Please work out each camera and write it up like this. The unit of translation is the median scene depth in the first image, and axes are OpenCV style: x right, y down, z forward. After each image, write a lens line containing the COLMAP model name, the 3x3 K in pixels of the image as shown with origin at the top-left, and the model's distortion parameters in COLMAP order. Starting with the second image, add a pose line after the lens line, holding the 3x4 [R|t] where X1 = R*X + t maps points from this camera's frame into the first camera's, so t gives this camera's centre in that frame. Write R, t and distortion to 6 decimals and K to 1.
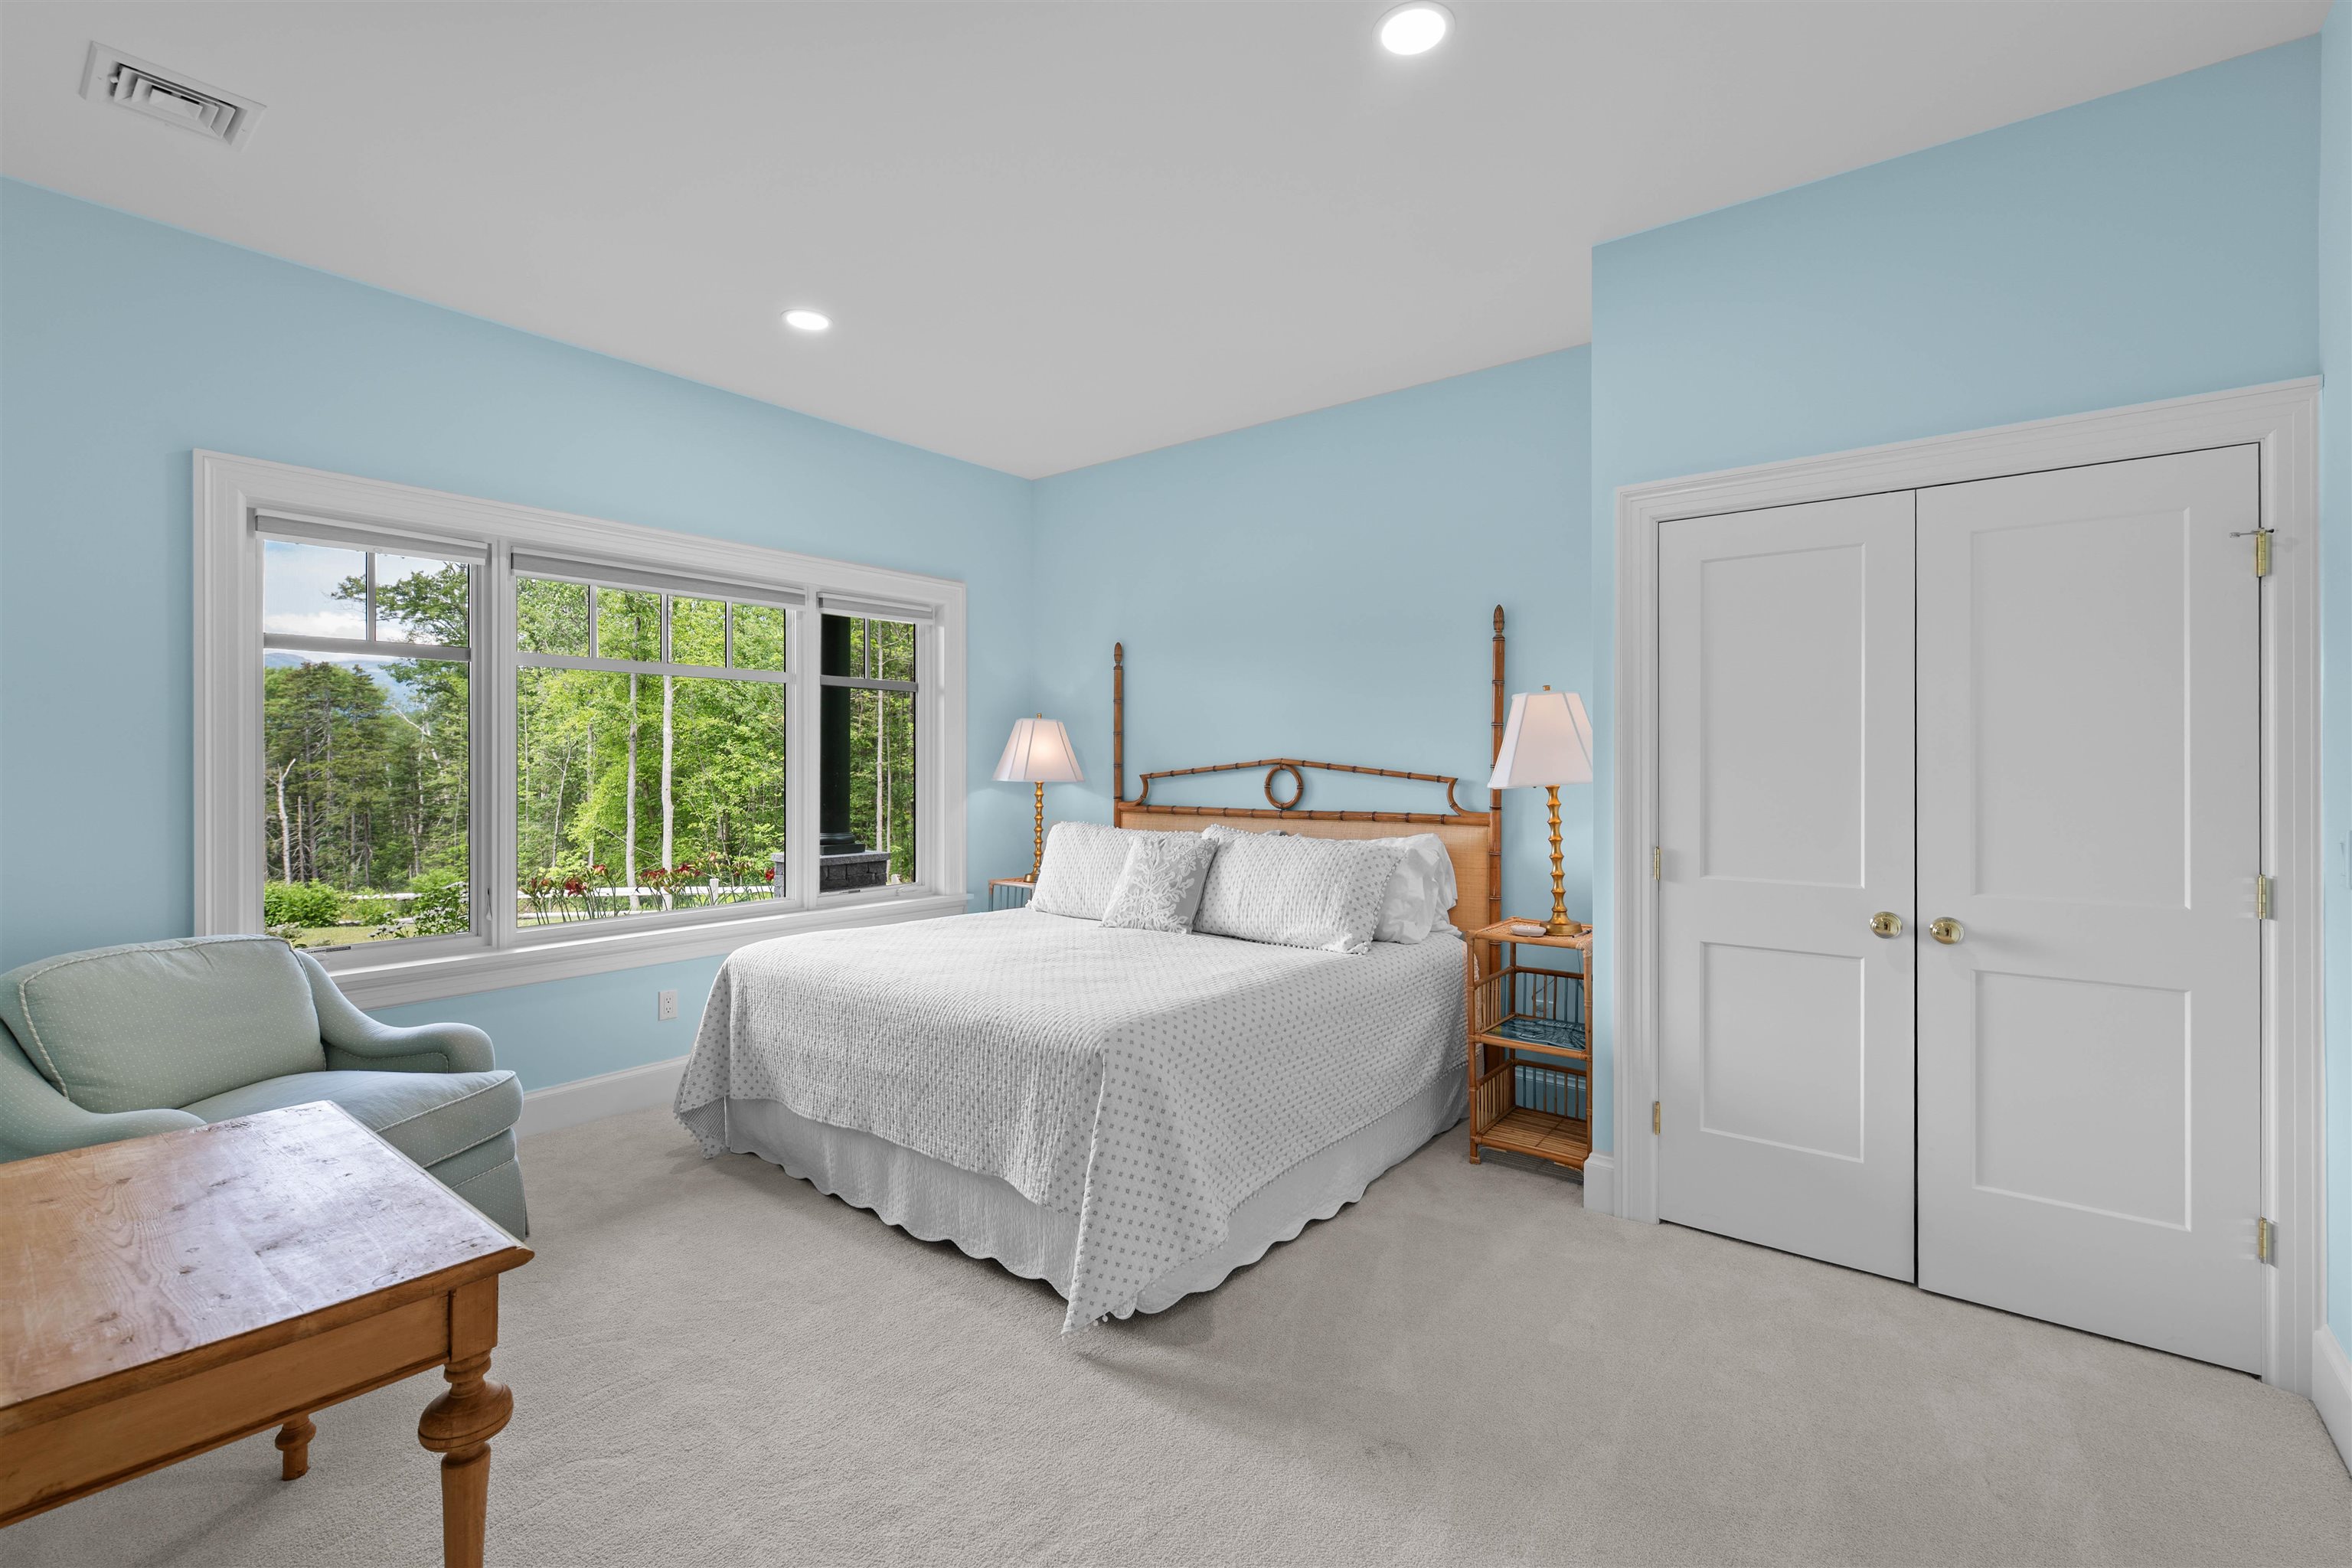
lens RADIAL K [[1015.2, 0, 1177.0], [0, 1015.2, 776.0], [0, 0, 1]] dist [0.002439, 0.000623]
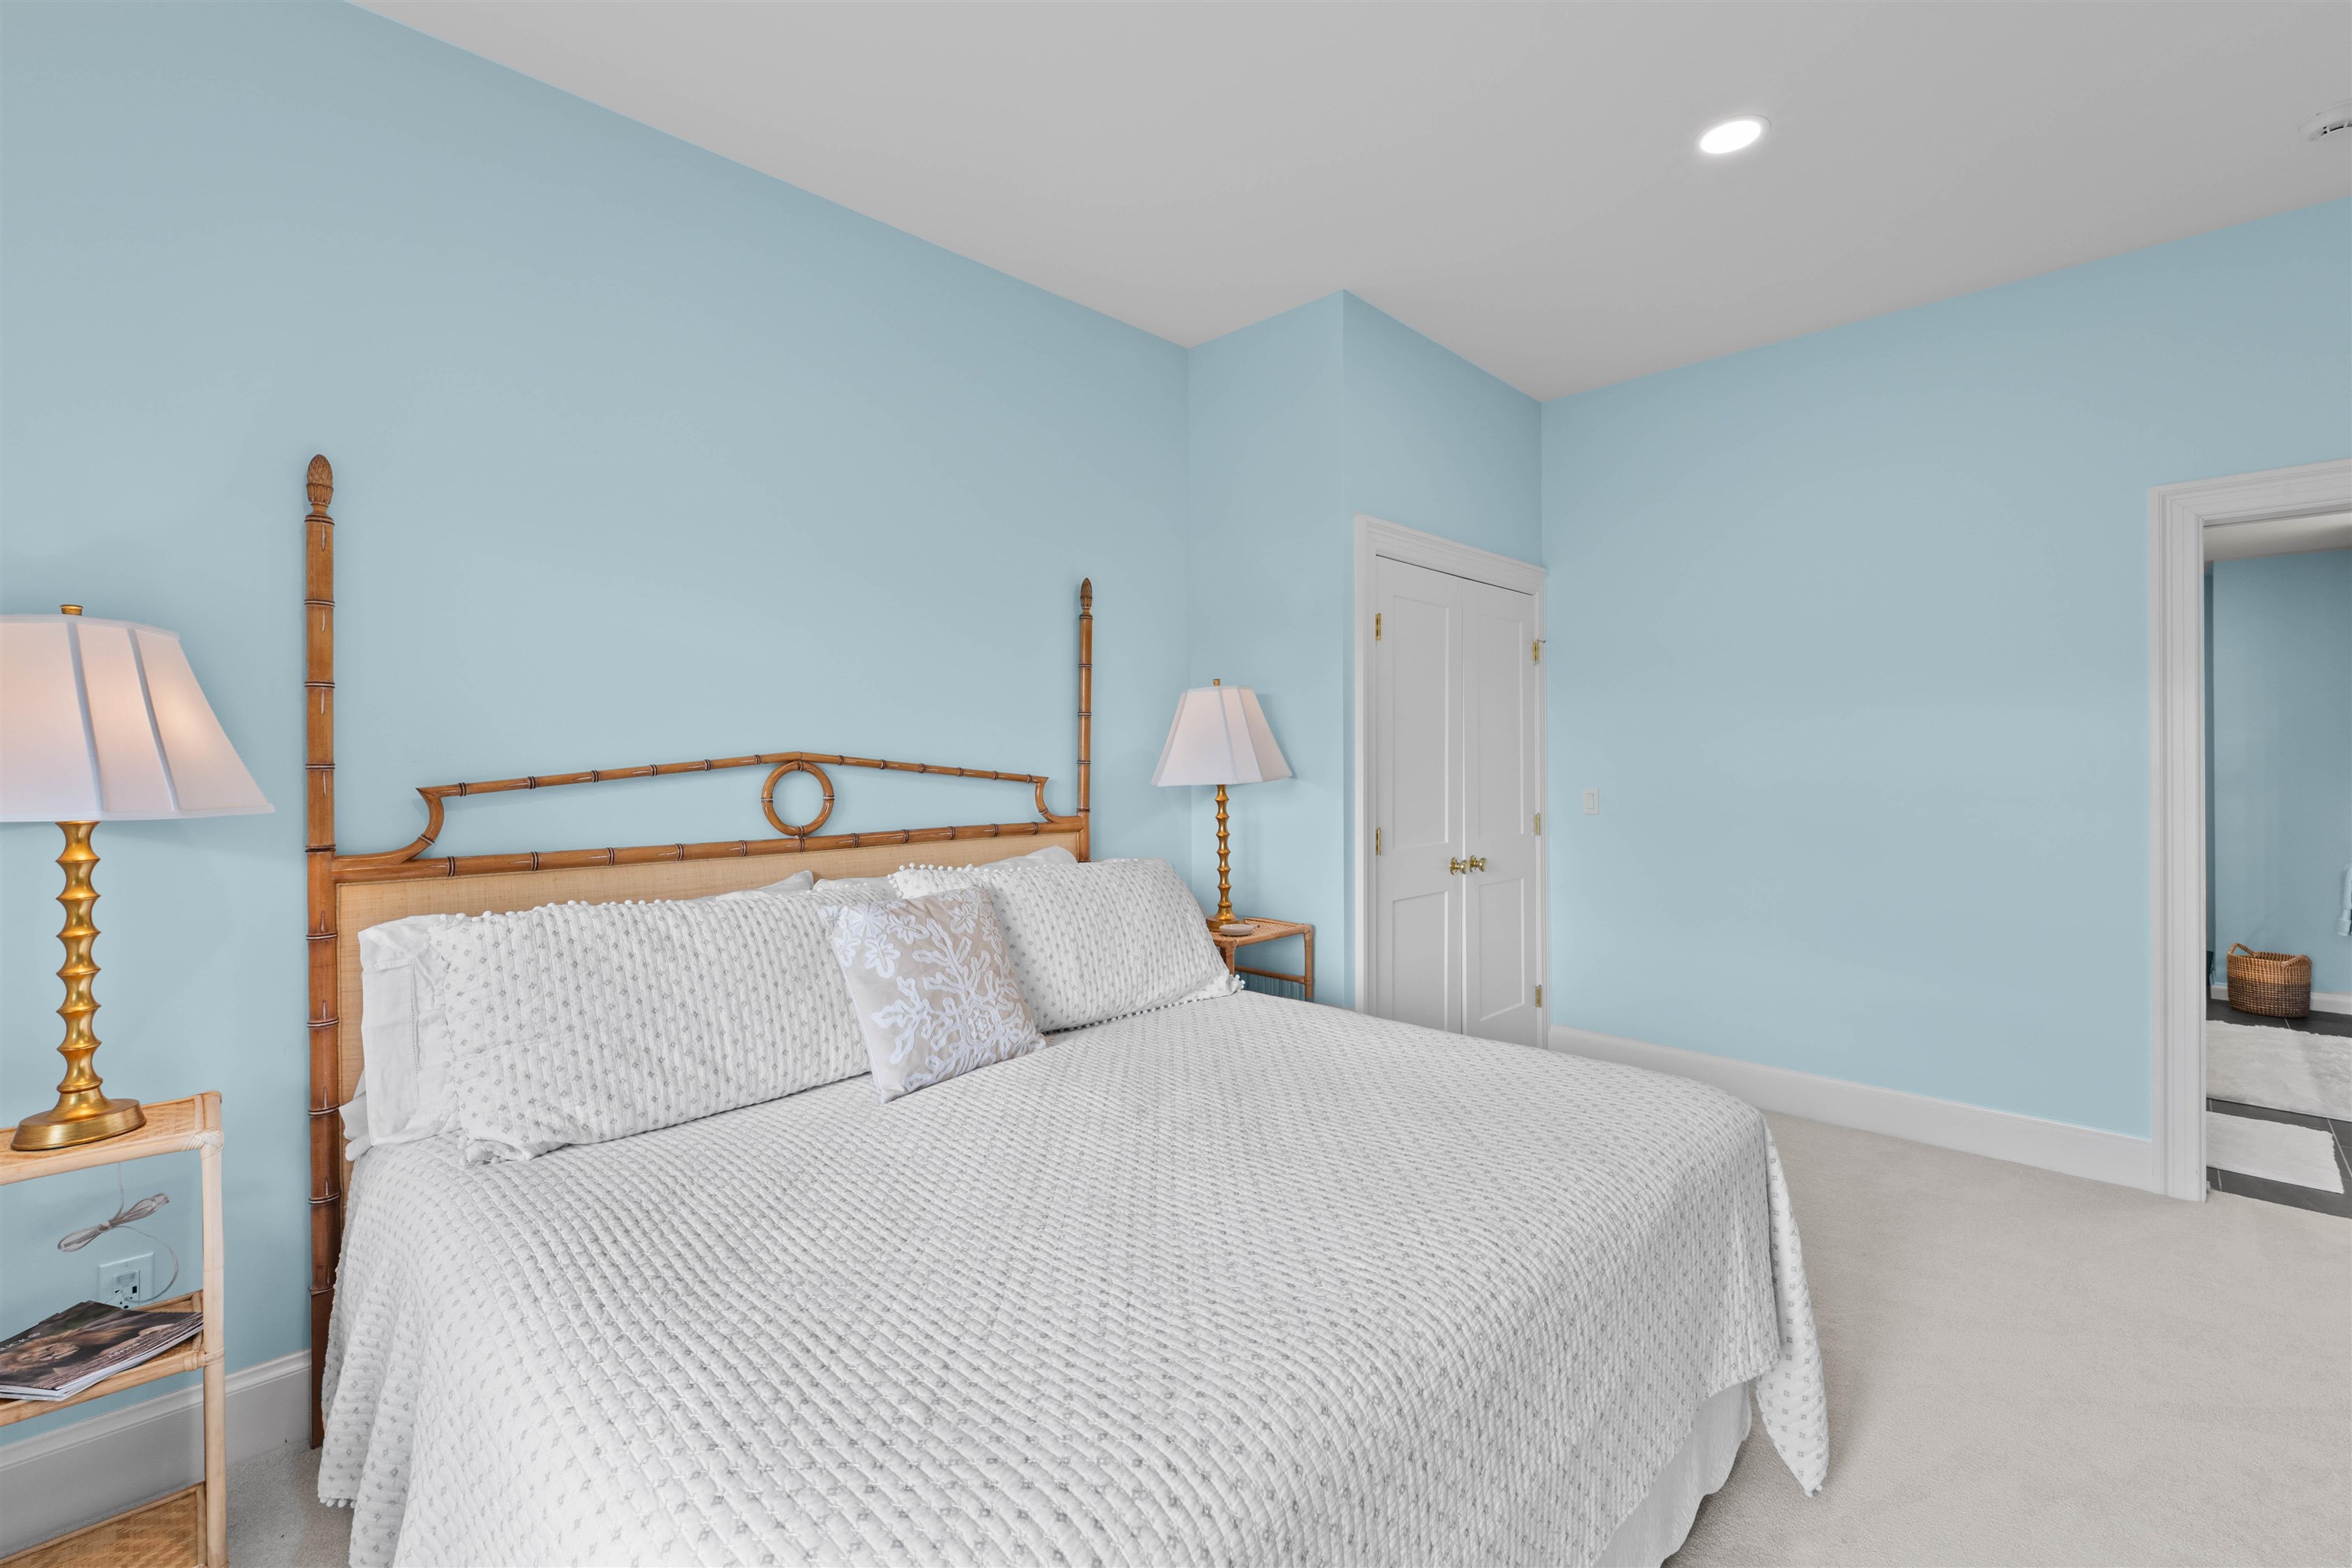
lens RADIAL K [[1015.2, 0, 1177.5], [0, 1015.2, 774.4], [0, 0, 1]] dist [0.002439, 0.000623]
pose [[0.105873, -0.007691, 0.994350, -0.474233], [0.023020, 0.999721, 0.005282, -0.001919], [-0.994113, 0.022331, 0.106020, 0.722699]]
